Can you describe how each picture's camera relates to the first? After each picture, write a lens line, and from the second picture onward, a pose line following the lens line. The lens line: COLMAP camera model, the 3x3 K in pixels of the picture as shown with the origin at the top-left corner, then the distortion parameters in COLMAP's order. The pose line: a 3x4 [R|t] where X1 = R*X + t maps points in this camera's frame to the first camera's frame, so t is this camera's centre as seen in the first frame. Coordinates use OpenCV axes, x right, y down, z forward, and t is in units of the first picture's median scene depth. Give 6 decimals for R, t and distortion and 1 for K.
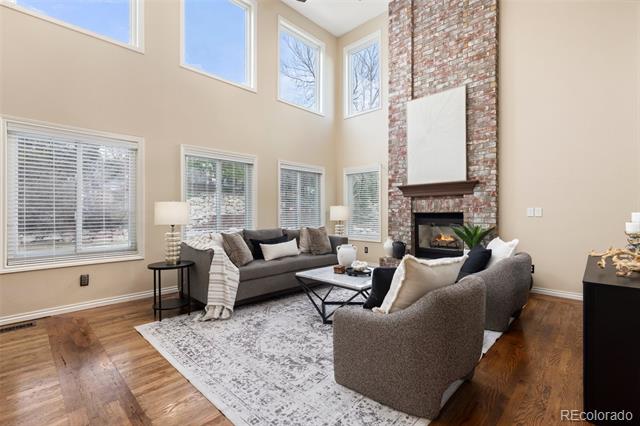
lens RADIAL K [[288.5, 0, 316.5], [0, 288.5, 211.8], [0, 0, 1]] dist [0.004301, 0.000170]
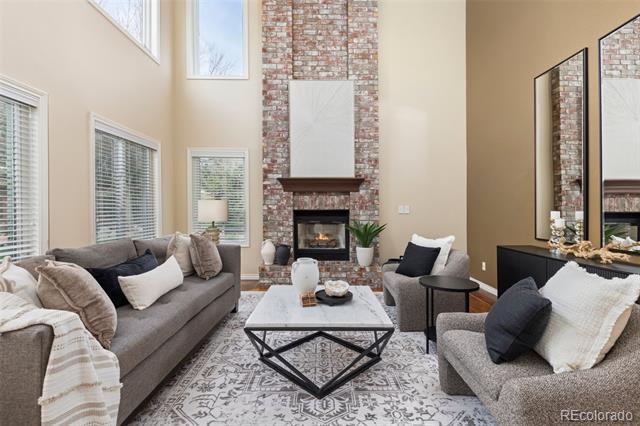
lens RADIAL K [[288.5, 0, 323.5], [0, 288.5, 209.8], [0, 0, 1]] dist [0.004301, 0.000170]
pose [[0.710761, 0.000618, 0.703434, -0.221054], [-0.006016, 0.999968, 0.005200, -0.002264], [-0.703408, -0.007928, 0.710742, 0.328712]]
